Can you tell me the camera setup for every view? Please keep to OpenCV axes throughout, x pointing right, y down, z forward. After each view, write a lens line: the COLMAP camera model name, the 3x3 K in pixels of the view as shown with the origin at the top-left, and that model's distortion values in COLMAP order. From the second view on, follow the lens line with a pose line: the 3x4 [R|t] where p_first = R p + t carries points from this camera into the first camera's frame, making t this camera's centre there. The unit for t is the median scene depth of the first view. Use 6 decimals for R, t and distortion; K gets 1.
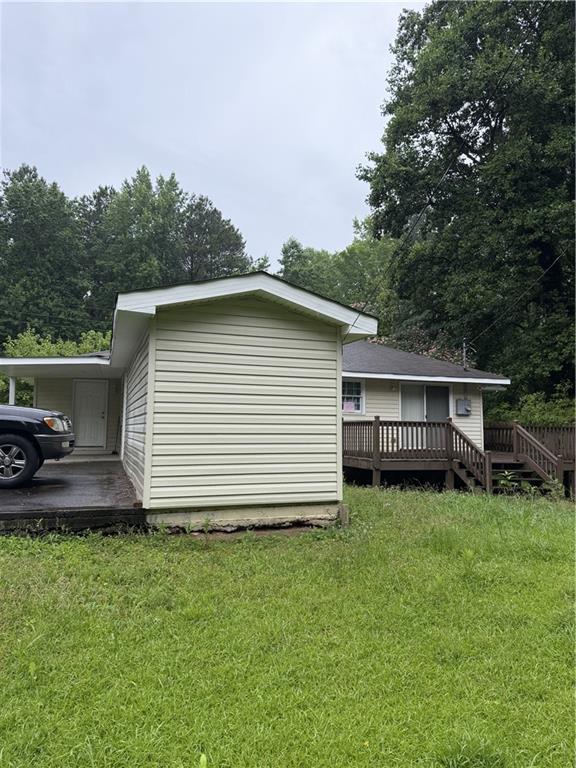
lens RADIAL K [[547.0, 0, 290.1], [0, 547.0, 385.2], [0, 0, 1]] dist [0.047063, -0.035429]
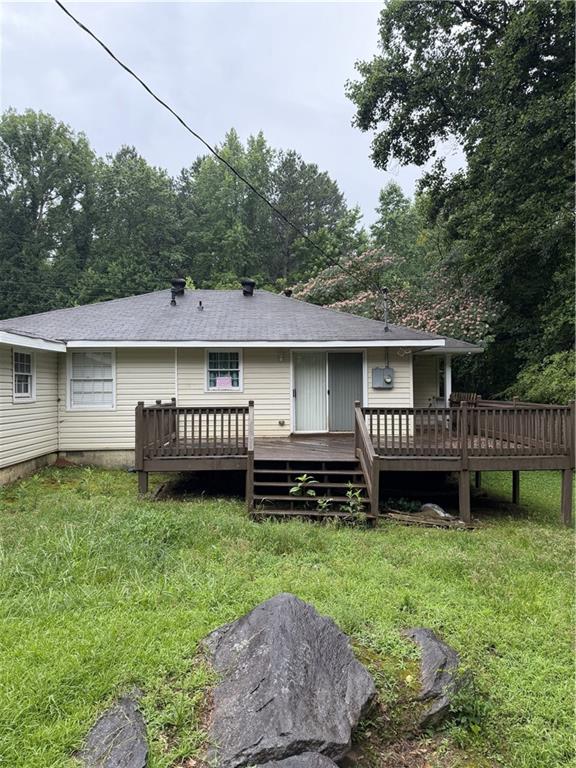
lens RADIAL K [[547.0, 0, 287.3], [0, 547.0, 384.2], [0, 0, 1]] dist [0.047063, -0.035429]
pose [[0.949555, -0.021178, -0.312884, 0.266127], [0.043206, 0.997037, 0.063640, -0.004001], [0.310609, -0.073948, 0.947657, 0.142437]]
